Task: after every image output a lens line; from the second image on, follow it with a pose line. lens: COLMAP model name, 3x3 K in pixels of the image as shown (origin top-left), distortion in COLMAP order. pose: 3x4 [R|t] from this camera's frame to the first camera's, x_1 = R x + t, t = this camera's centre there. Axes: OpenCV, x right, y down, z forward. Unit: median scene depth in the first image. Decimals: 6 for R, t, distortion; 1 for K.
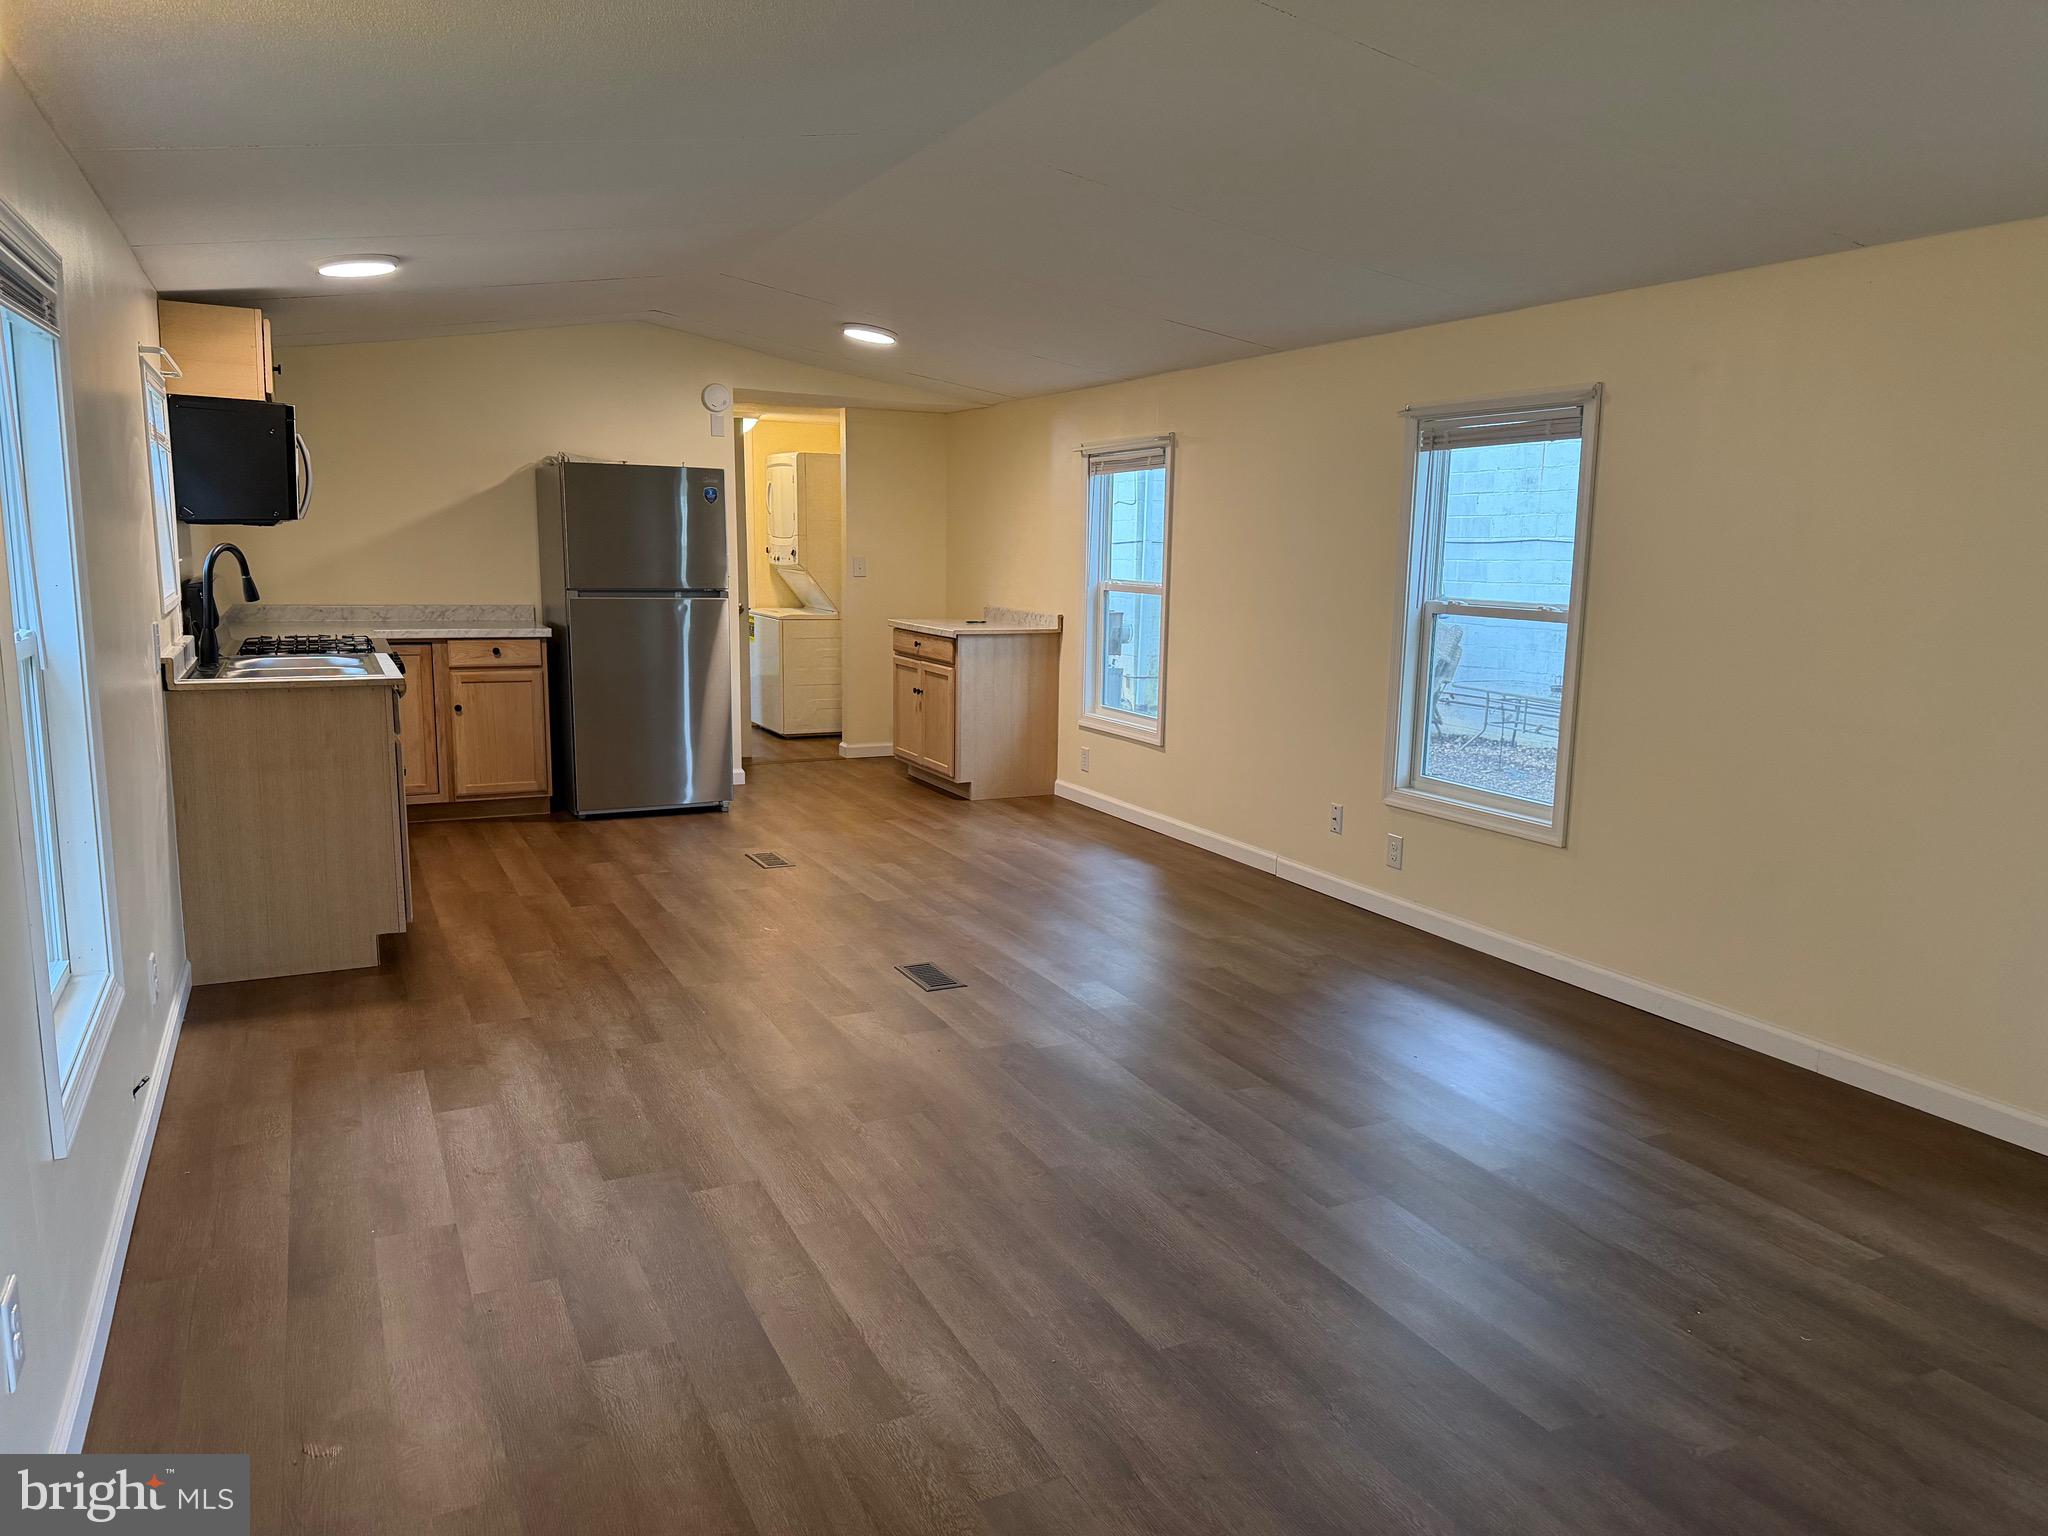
lens RADIAL K [[1441.0, 0, 1033.2], [0, 1441.0, 761.6], [0, 0, 1]] dist [0.119053, -0.177271]
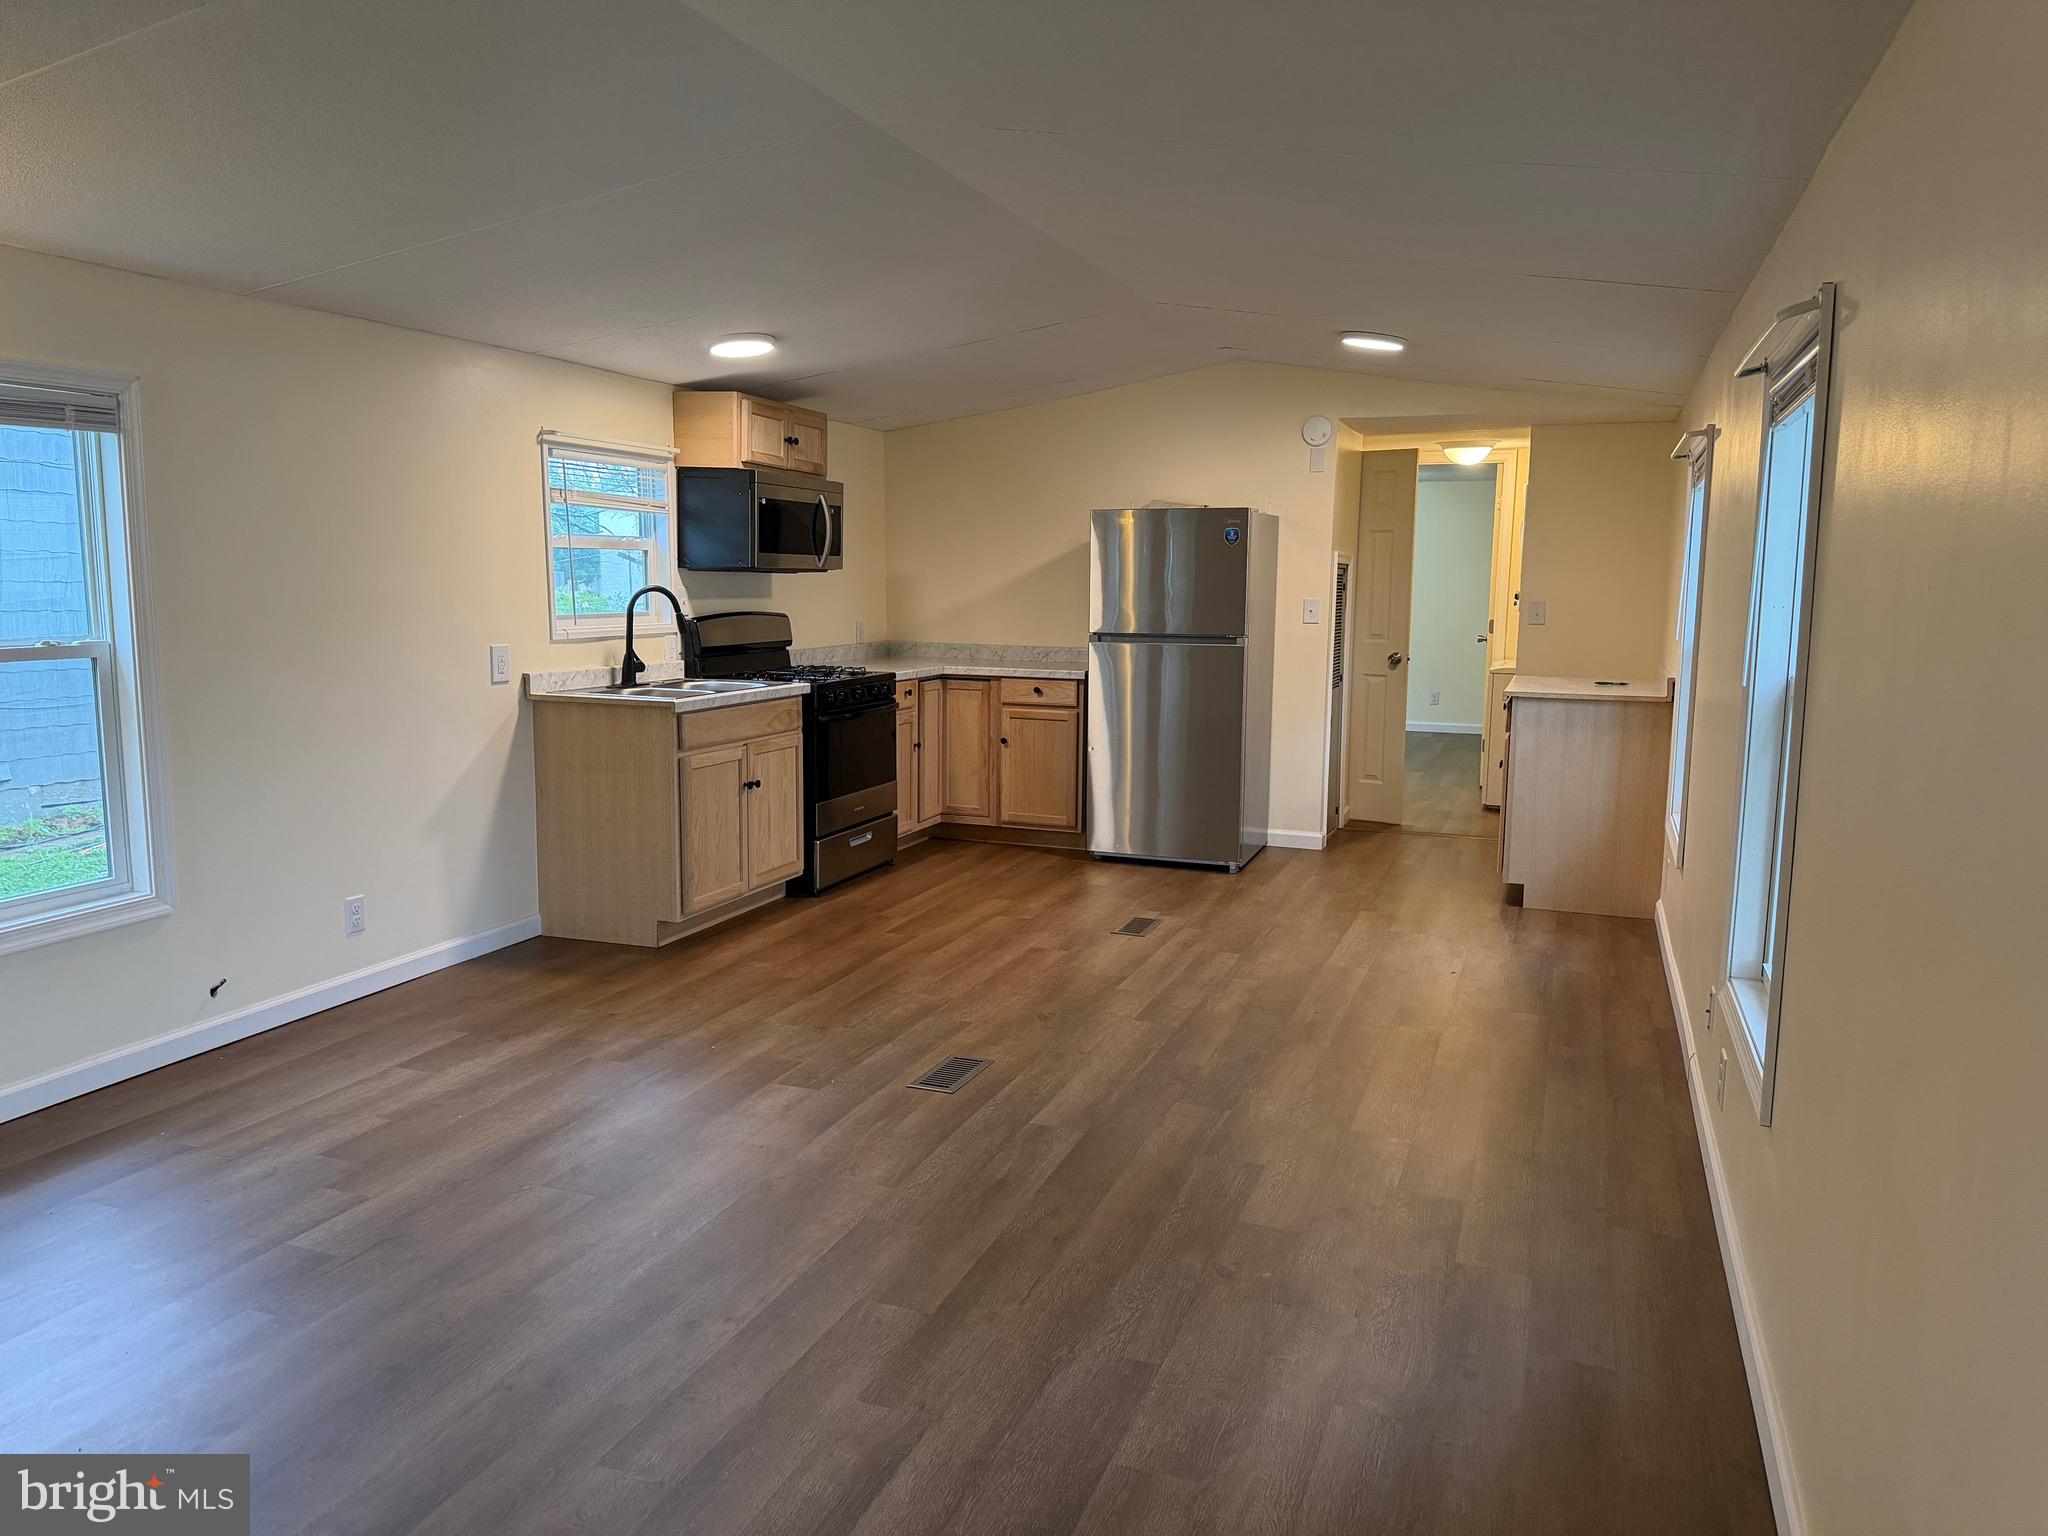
lens RADIAL K [[1441.0, 0, 1033.2], [0, 1441.0, 761.6], [0, 0, 1]] dist [0.119053, -0.177271]
pose [[0.682254, 0.085663, -0.726079, 0.400248], [-0.109997, 0.993835, 0.013895, -0.038809], [0.722793, 0.070387, 0.687470, 0.285486]]
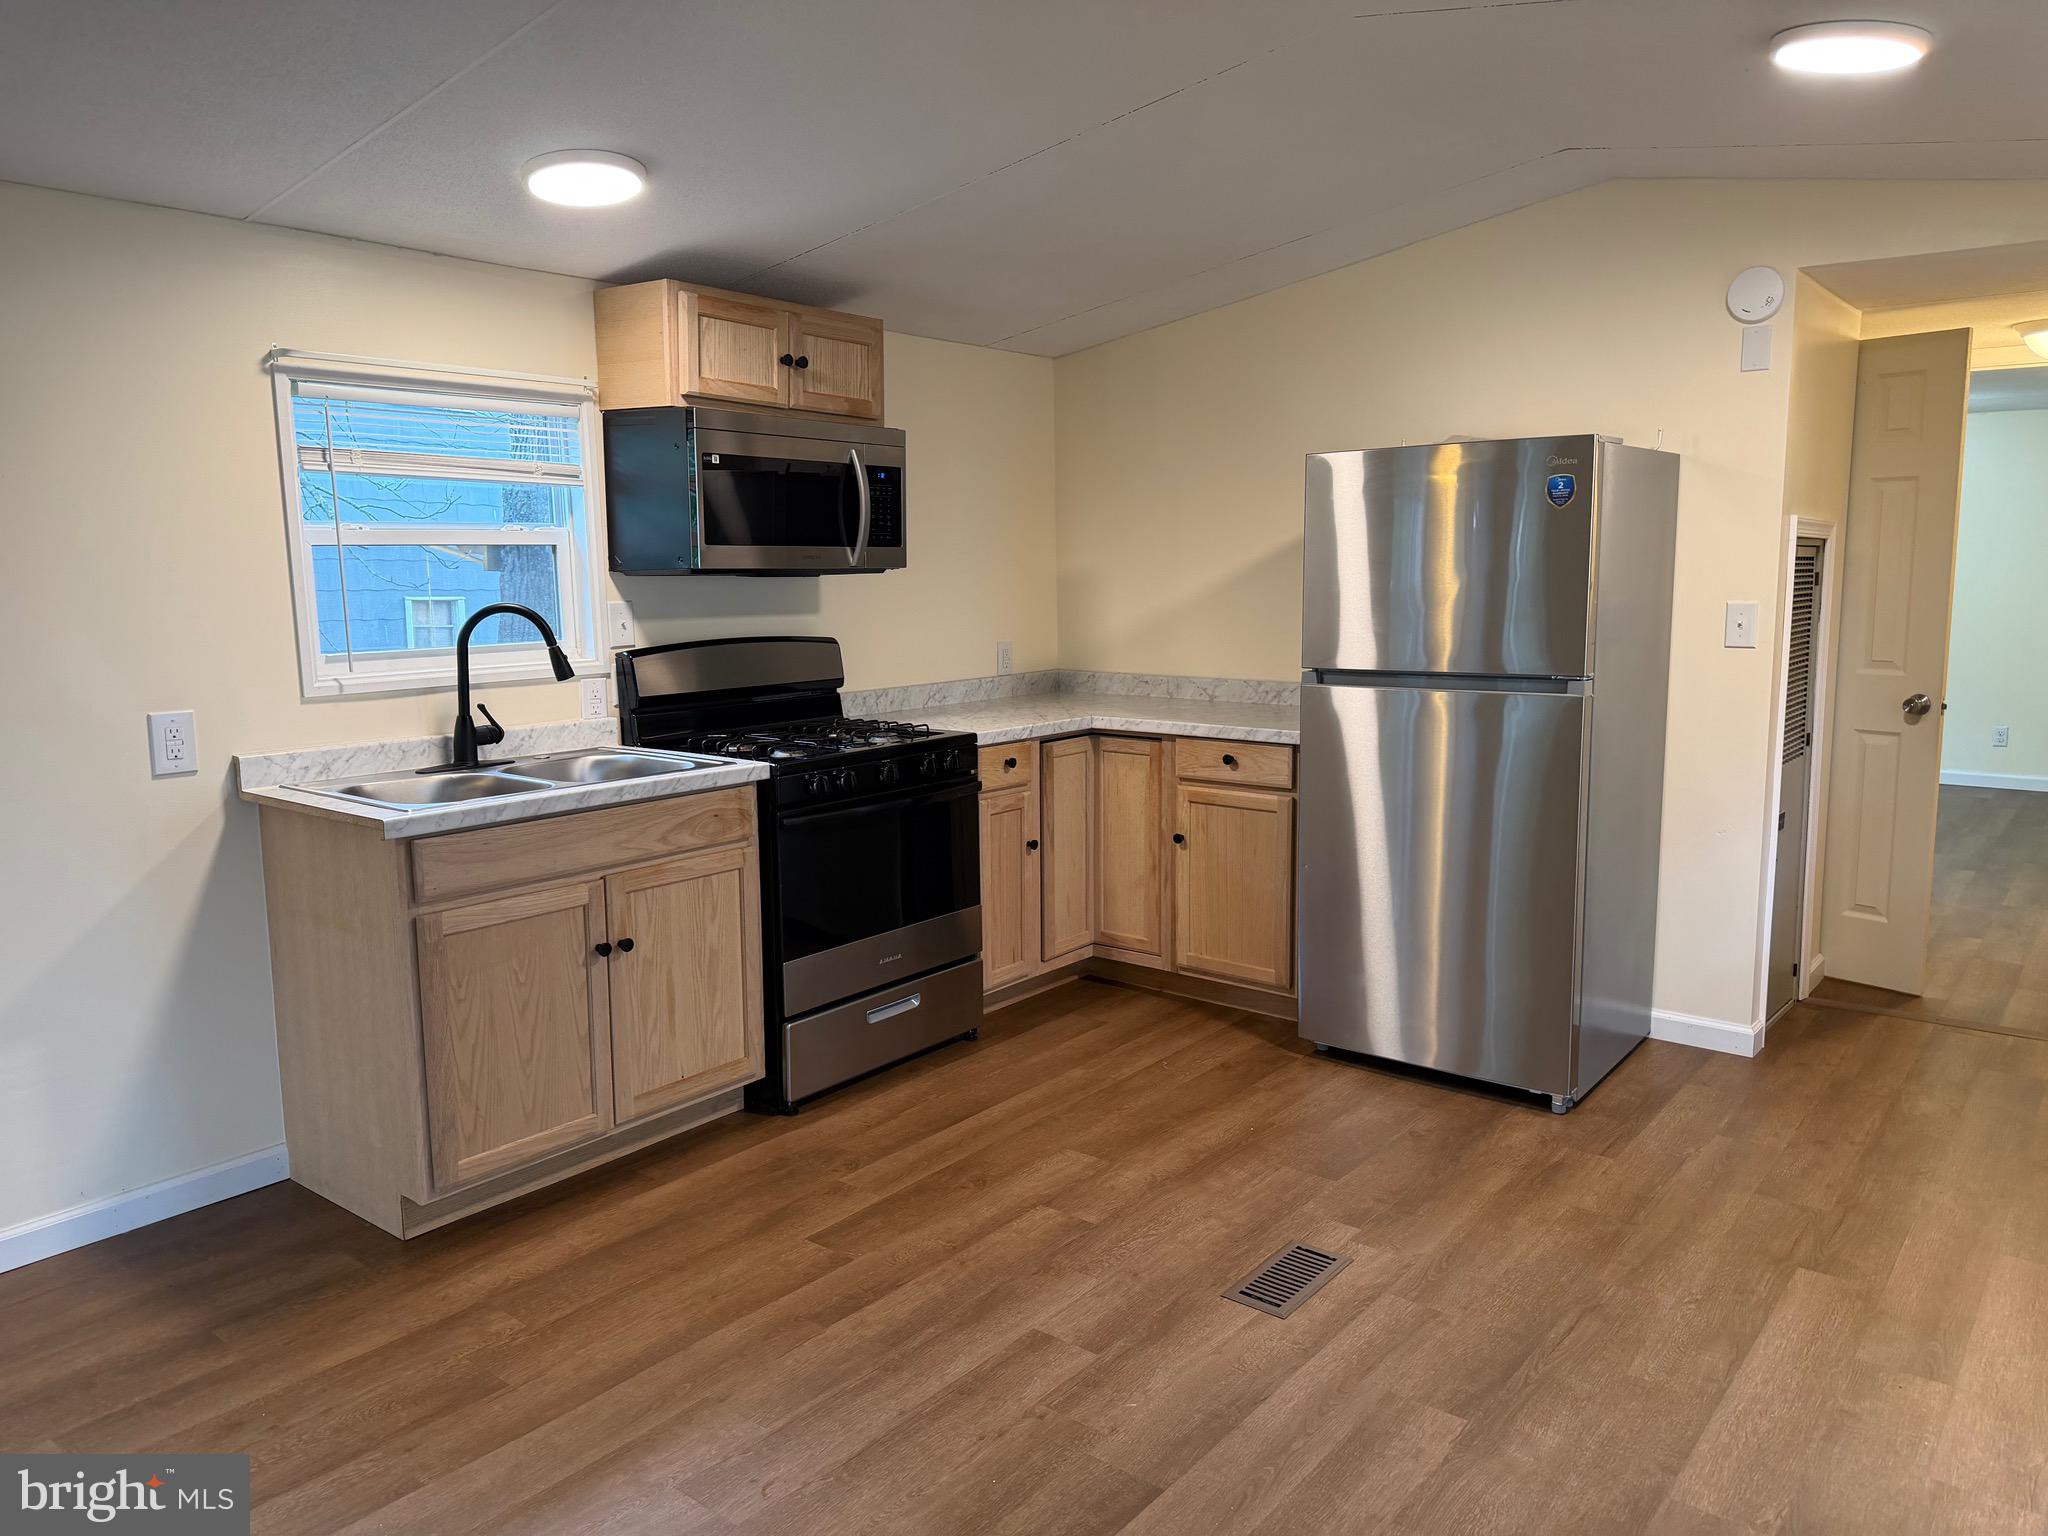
lens RADIAL K [[1441.0, 0, 1033.2], [0, 1441.0, 761.6], [0, 0, 1]] dist [0.119053, -0.177271]
pose [[0.421647, 0.104656, -0.900700, 0.171215], [-0.121175, 0.990911, 0.058411, -0.102912], [0.898627, 0.084514, 0.430497, 0.657659]]
